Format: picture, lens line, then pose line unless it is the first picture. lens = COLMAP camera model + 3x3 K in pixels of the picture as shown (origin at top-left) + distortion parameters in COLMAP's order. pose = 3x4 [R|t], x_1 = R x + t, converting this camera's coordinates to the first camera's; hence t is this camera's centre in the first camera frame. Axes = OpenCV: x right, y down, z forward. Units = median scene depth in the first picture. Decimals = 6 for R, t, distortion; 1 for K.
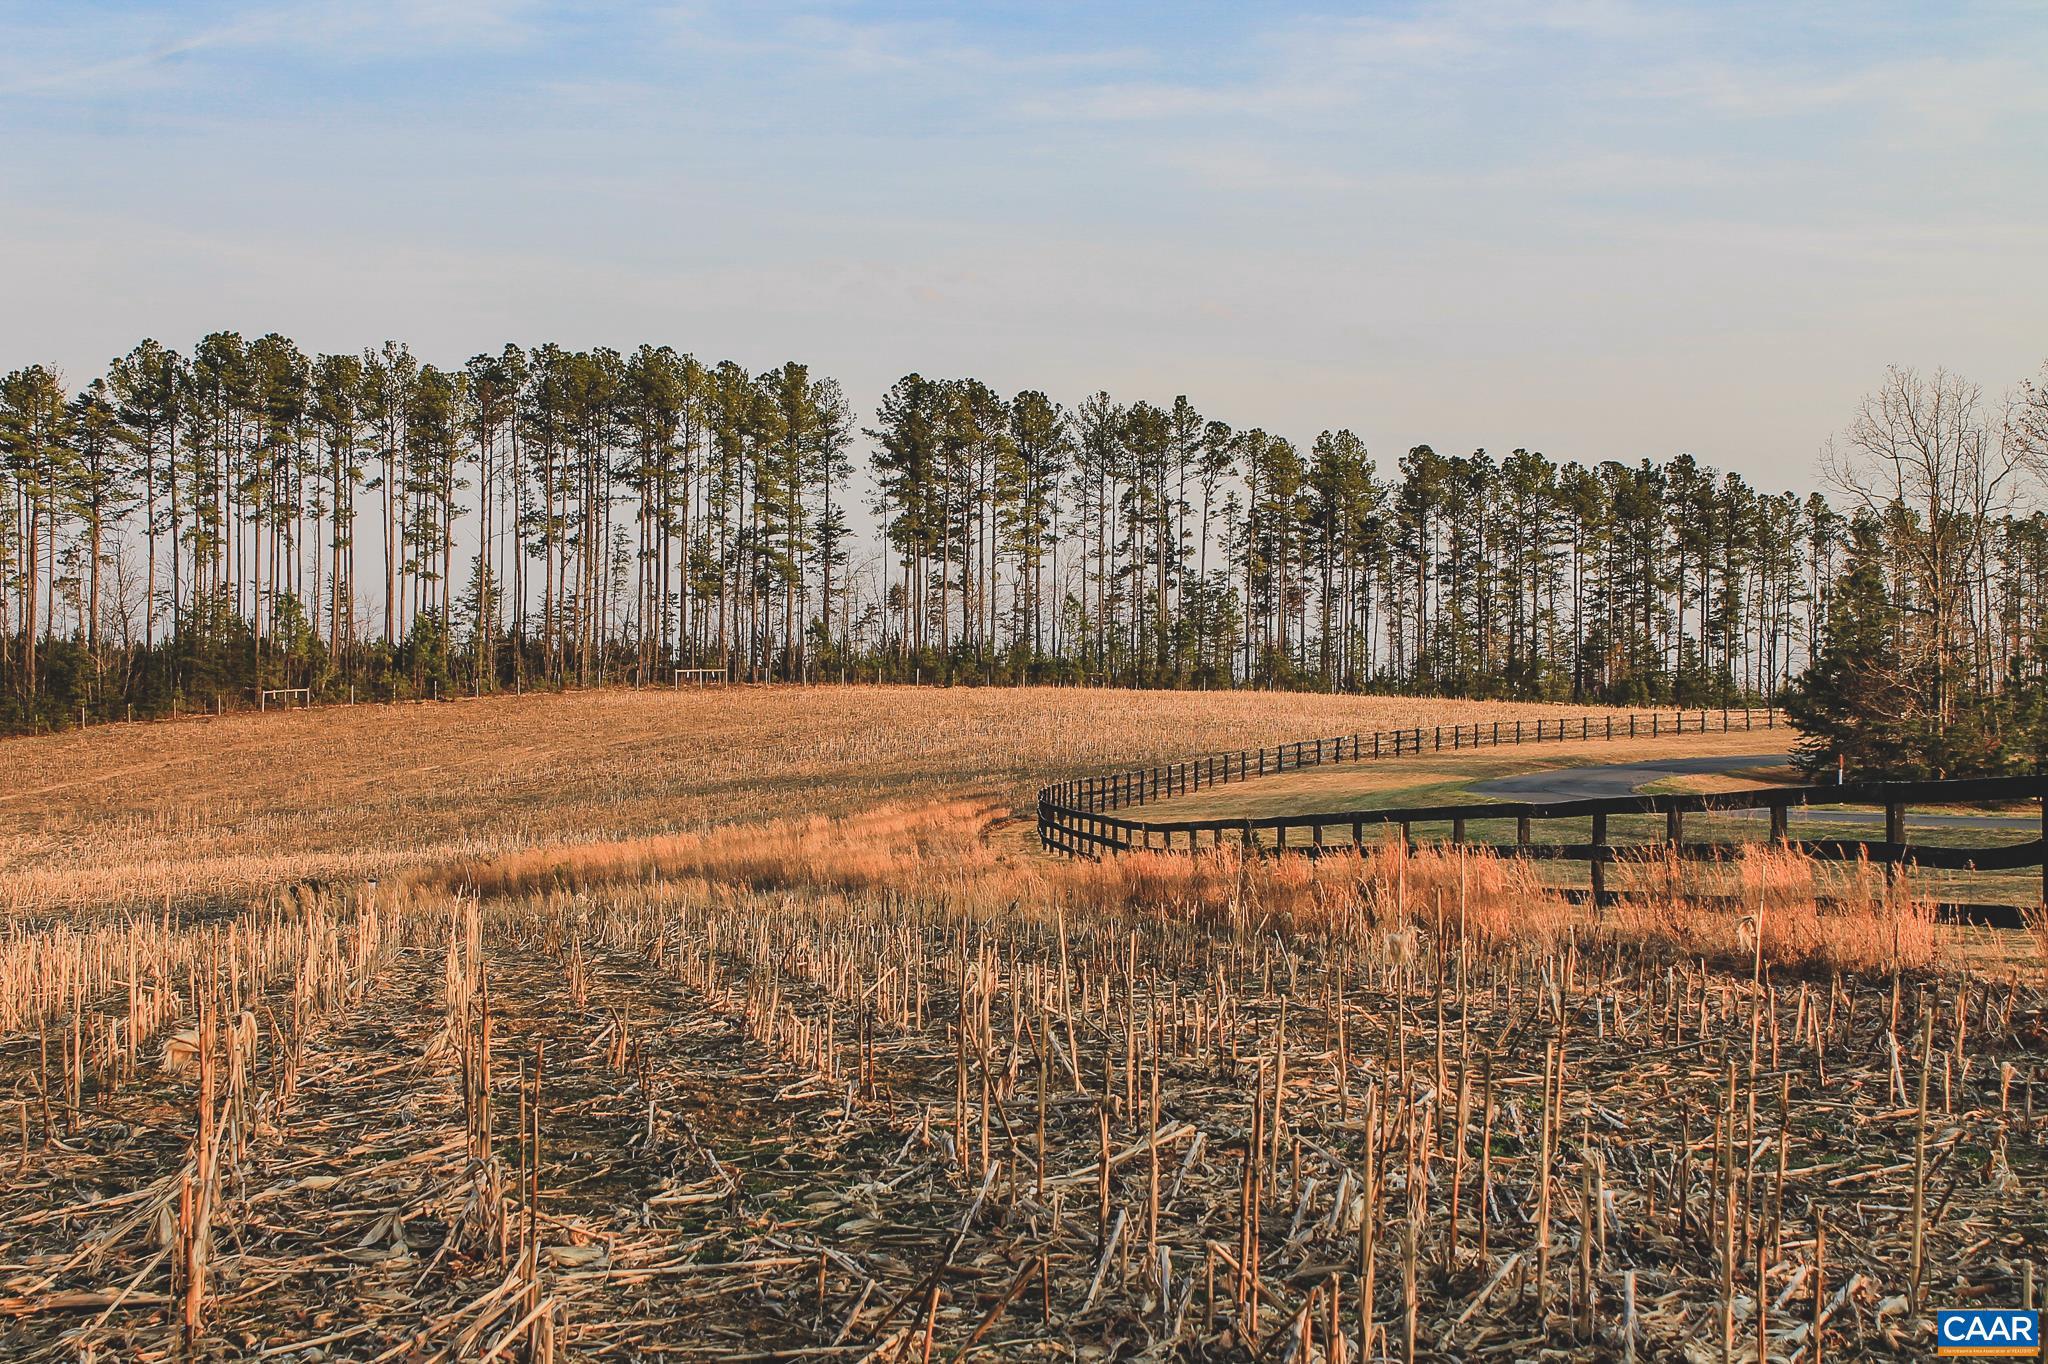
lens RADIAL K [[2885.7, 0, 1018.0], [0, 2885.7, 673.5], [0, 0, 1]] dist [-0.110732, 0.000000]
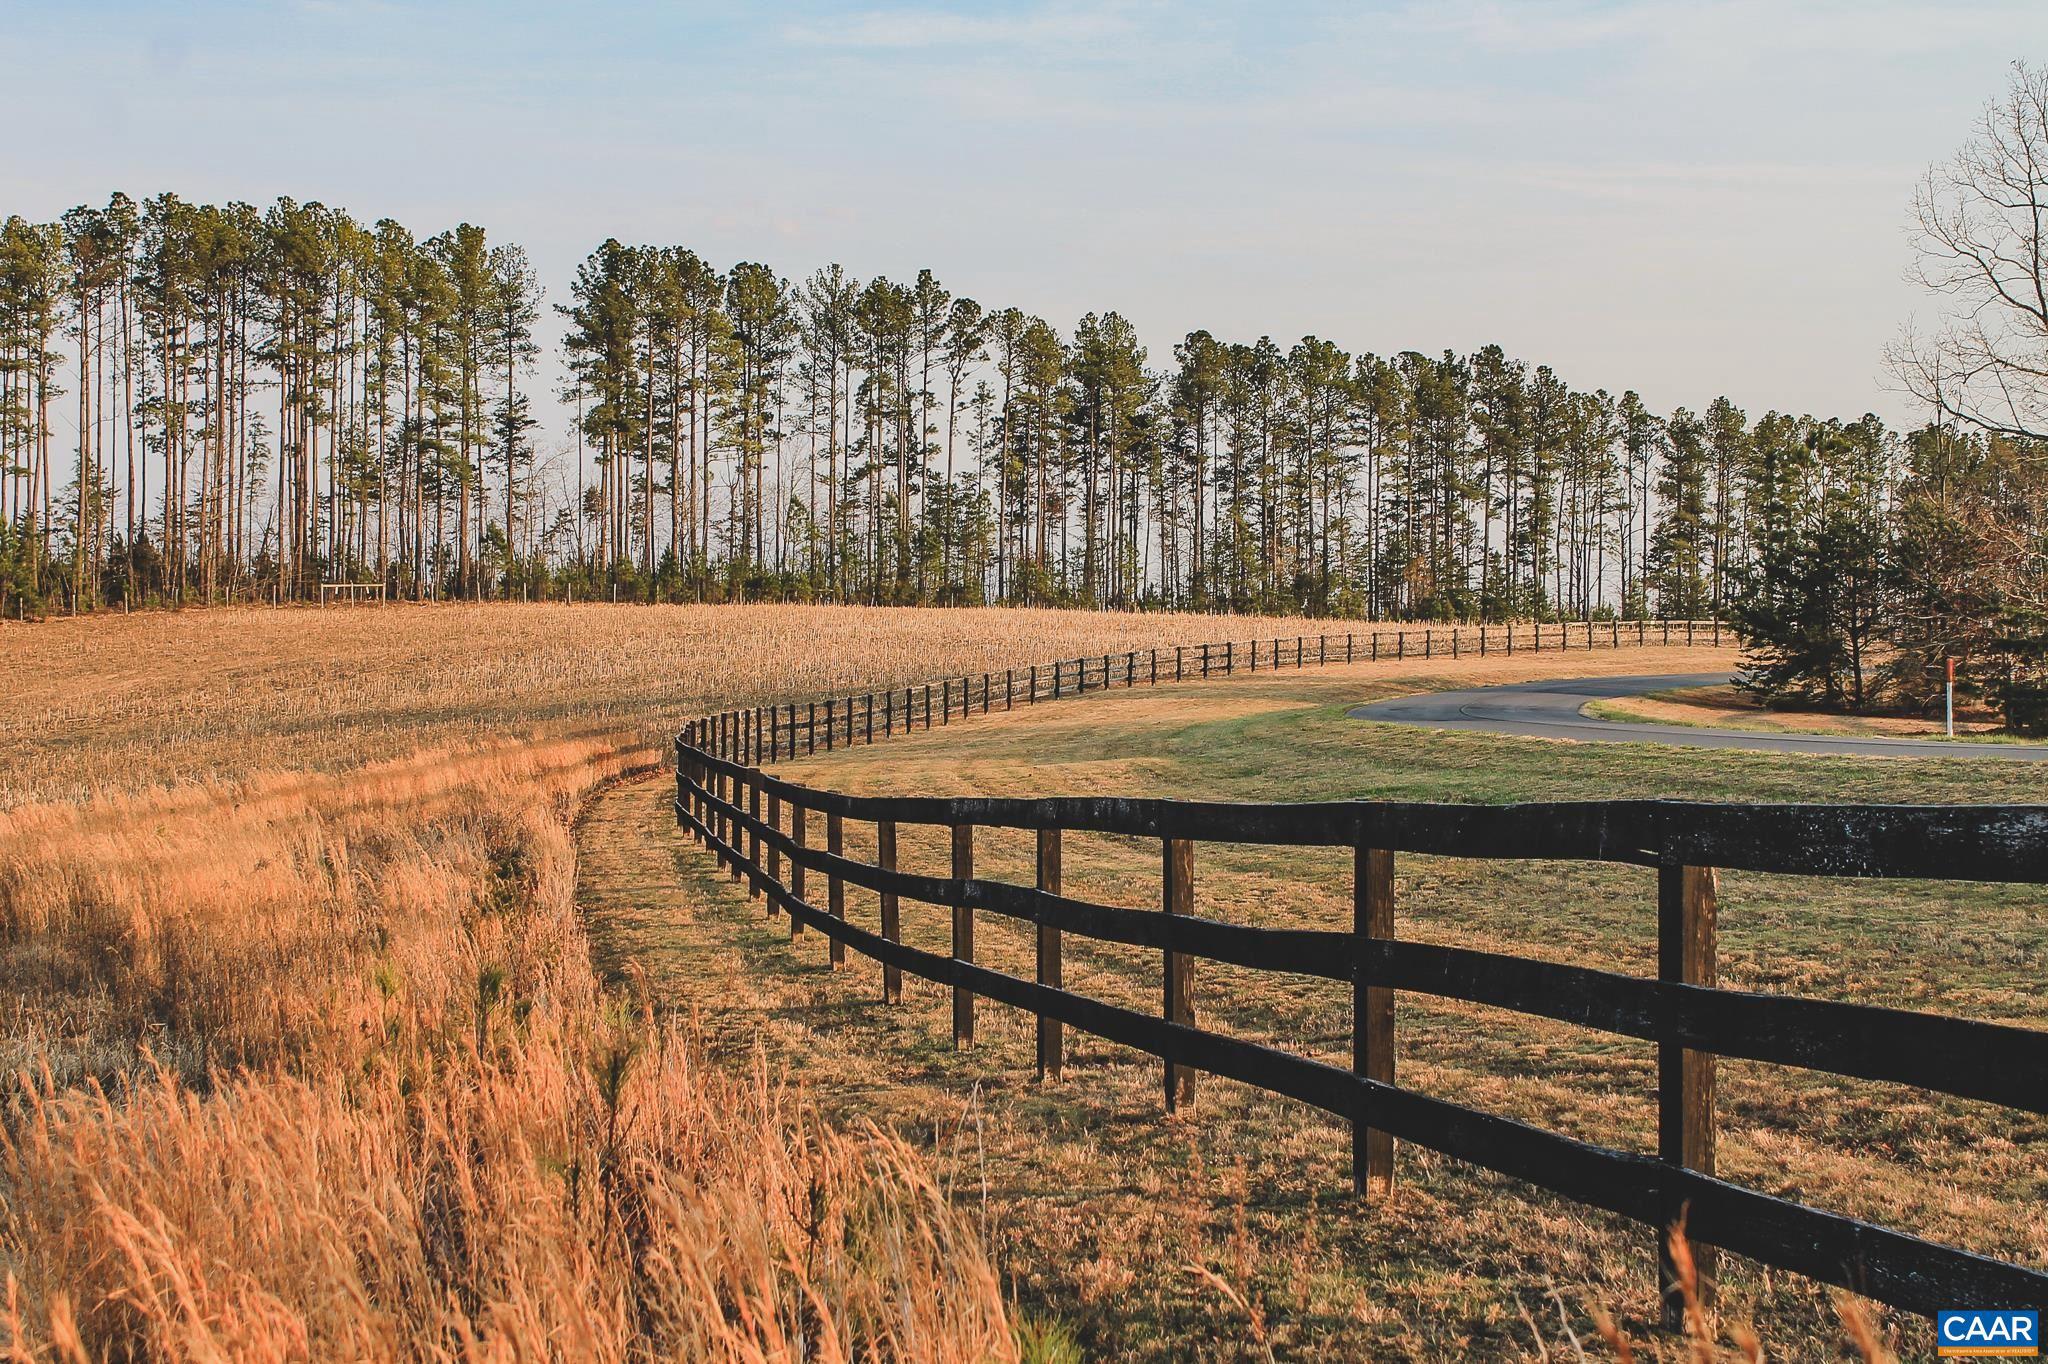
lens RADIAL K [[2885.7, 0, 1035.2], [0, 2885.7, 674.2], [0, 0, 1]] dist [-0.110732, 0.000000]
pose [[0.995539, -0.004860, 0.094230, 0.007966], [0.002778, 0.999749, 0.022217, 0.006201], [-0.094315, -0.021856, 0.995302, 0.138836]]
